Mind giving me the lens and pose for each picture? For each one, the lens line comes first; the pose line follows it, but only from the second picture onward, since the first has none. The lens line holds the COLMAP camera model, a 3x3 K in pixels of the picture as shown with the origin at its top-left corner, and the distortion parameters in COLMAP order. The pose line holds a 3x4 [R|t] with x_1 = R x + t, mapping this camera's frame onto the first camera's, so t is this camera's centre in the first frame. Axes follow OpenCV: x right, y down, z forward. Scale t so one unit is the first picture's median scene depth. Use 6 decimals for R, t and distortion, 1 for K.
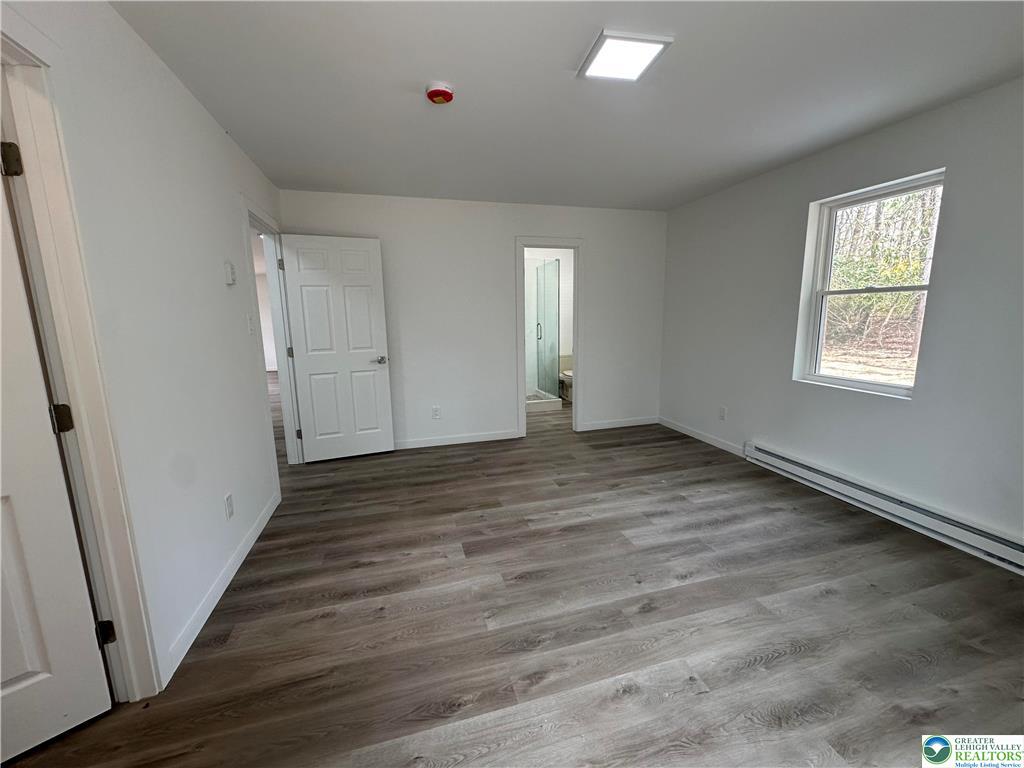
lens RADIAL K [[408.5, 0, 512.9], [0, 408.5, 383.7], [0, 0, 1]] dist [-0.005578, 0.001151]
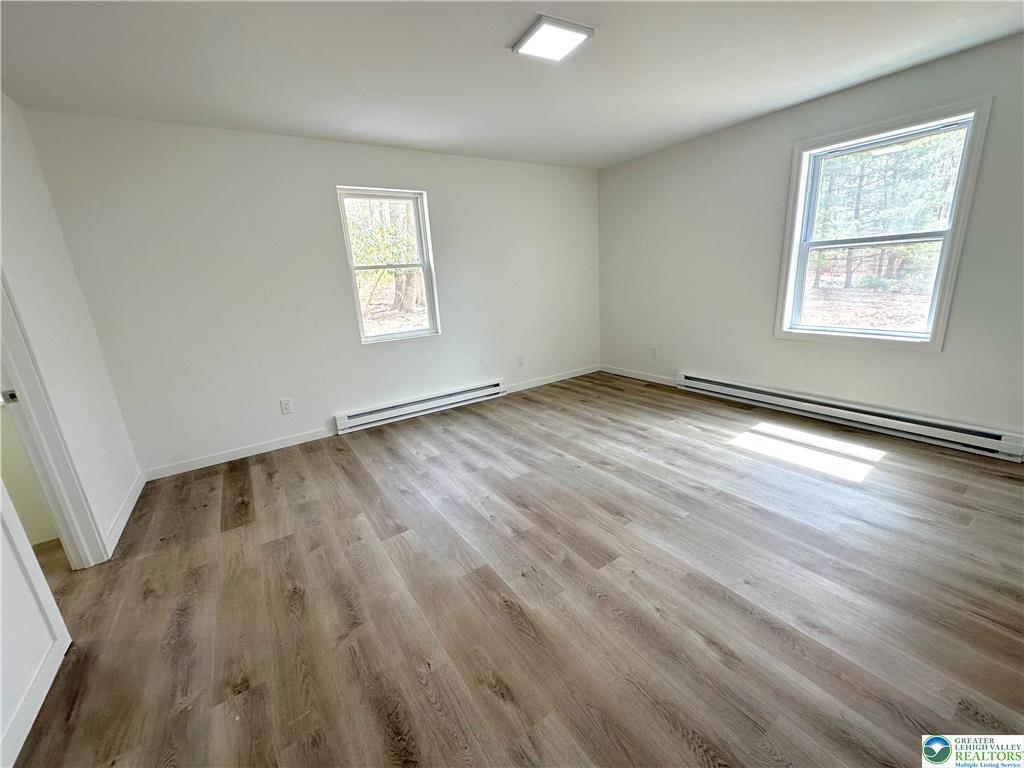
lens RADIAL K [[408.5, 0, 512.9], [0, 408.5, 383.7], [0, 0, 1]] dist [-0.005578, 0.001151]
pose [[-0.310374, -0.212488, 0.926562, -0.656768], [0.223082, 0.931198, 0.288277, -0.175771], [-0.924069, 0.296173, -0.241617, 1.136873]]
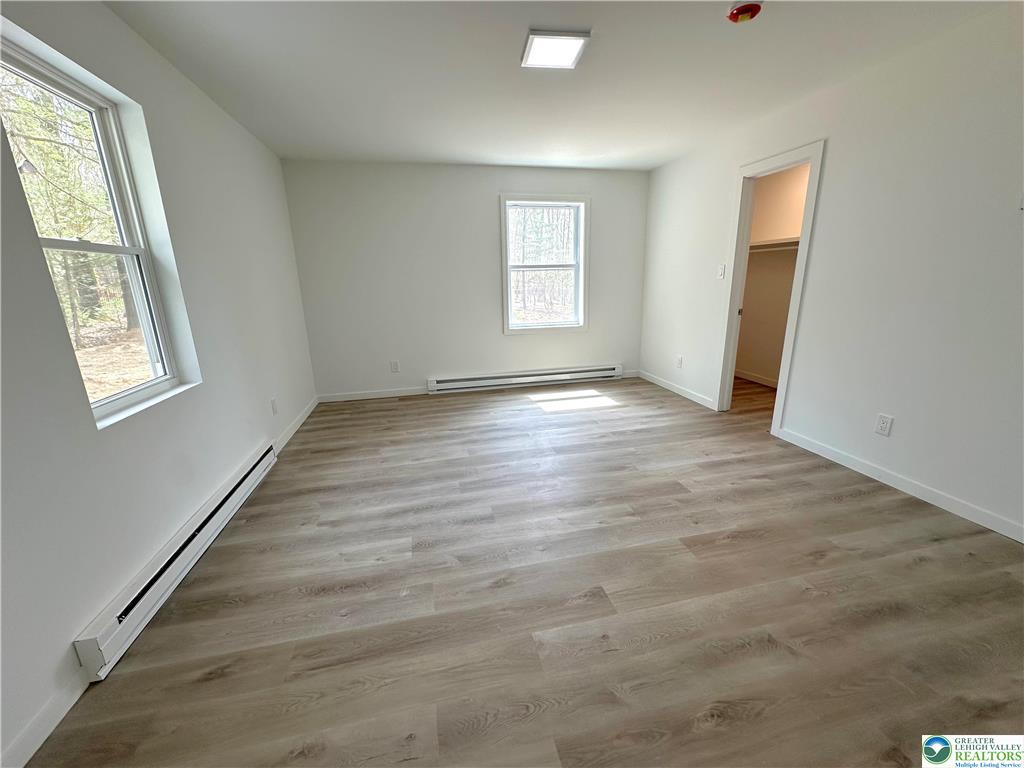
lens RADIAL K [[408.5, 0, 512.9], [0, 408.5, 383.7], [0, 0, 1]] dist [-0.005578, 0.001151]
pose [[-0.997820, 0.026153, 0.060588, 0.234151], [0.048710, 0.911308, 0.408834, -0.274252], [-0.044522, 0.410894, -0.910595, 1.701488]]
